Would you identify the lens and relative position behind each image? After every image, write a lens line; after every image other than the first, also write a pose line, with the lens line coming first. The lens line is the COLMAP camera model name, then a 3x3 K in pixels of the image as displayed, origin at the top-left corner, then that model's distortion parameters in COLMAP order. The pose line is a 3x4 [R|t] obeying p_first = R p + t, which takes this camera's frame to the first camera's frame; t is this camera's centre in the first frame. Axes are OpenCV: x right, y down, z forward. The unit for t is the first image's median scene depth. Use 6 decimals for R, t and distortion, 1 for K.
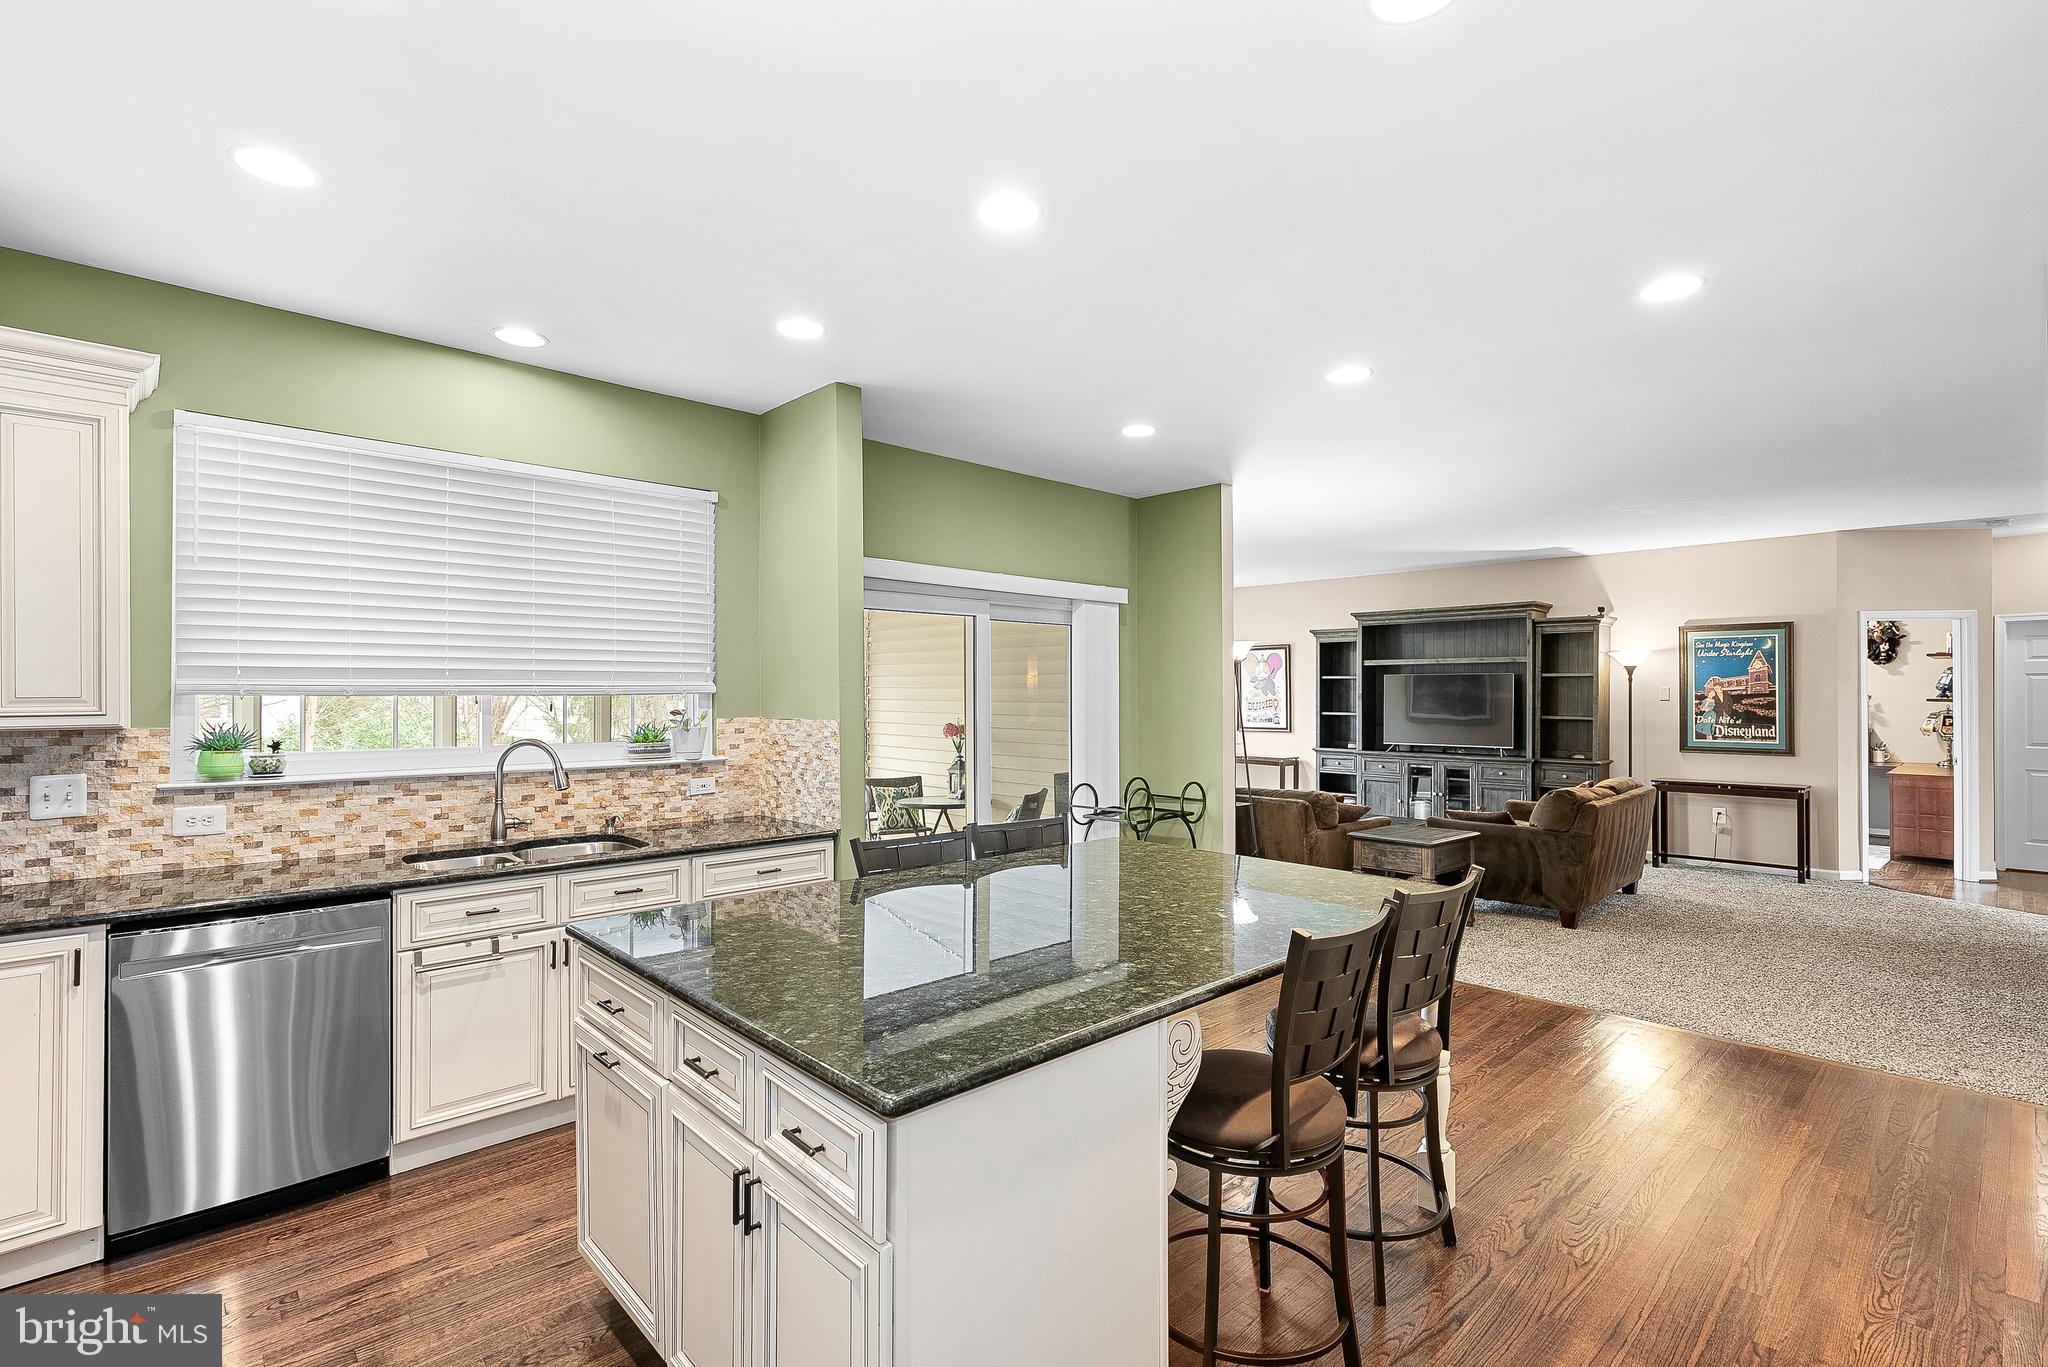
lens RADIAL K [[937.3, 0, 1019.0], [0, 937.3, 691.4], [0, 0, 1]] dist [-0.002618, 0.001705]
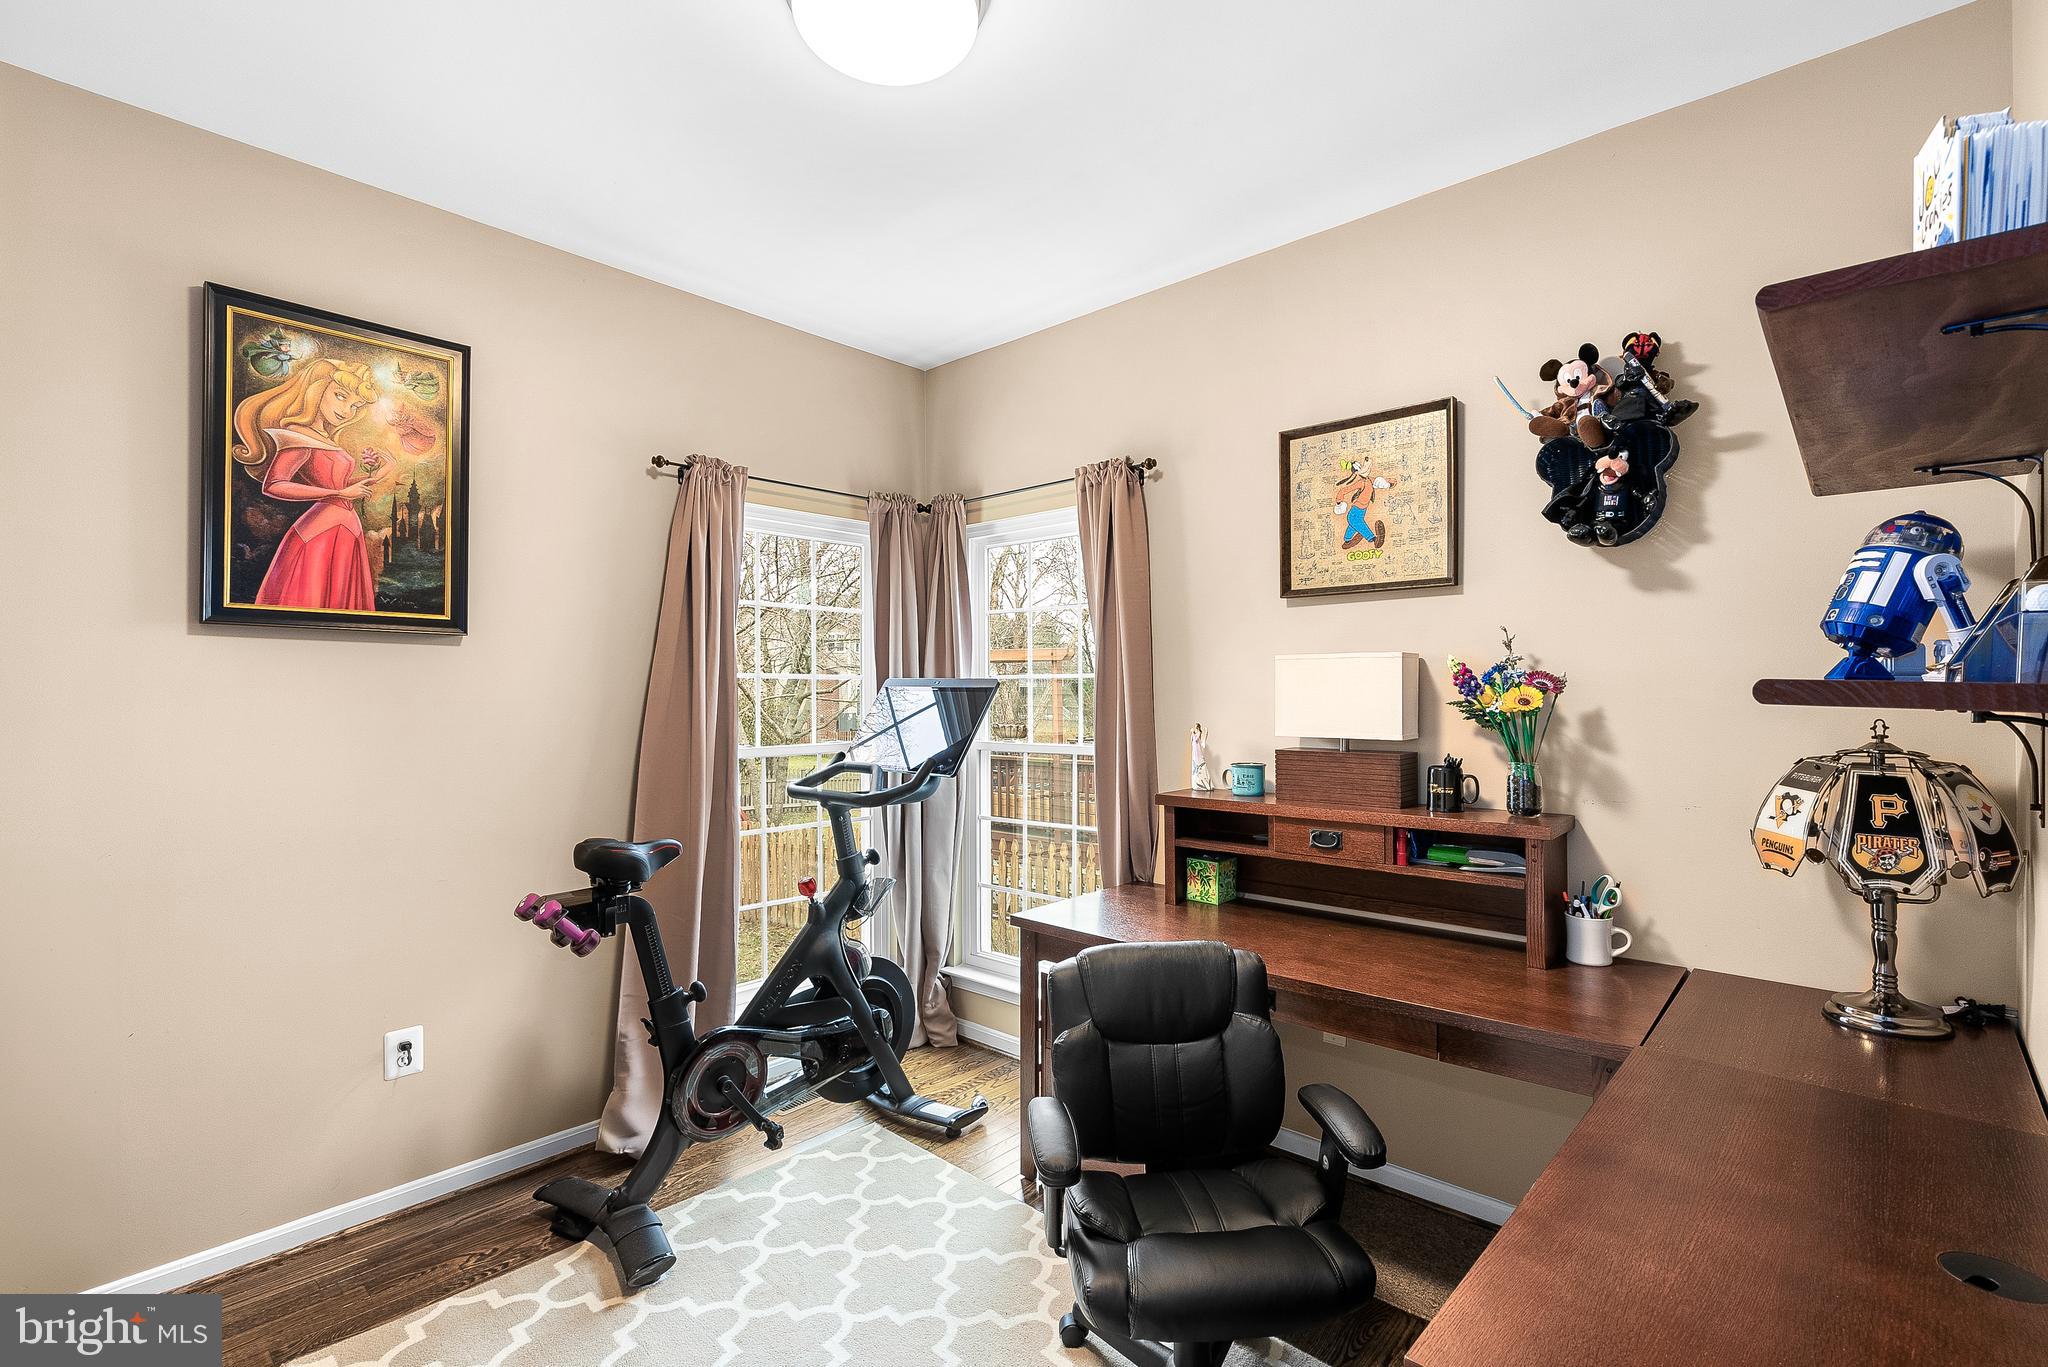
lens RADIAL K [[937.3, 0, 1022.8], [0, 937.3, 691.0], [0, 0, 1]] dist [-0.002618, 0.001705]
pose [[0.997008, 0.002669, 0.077256, 0.900586], [-0.003034, 0.999985, 0.004600, 0.008200], [-0.077242, -0.004821, 0.997001, 0.923770]]
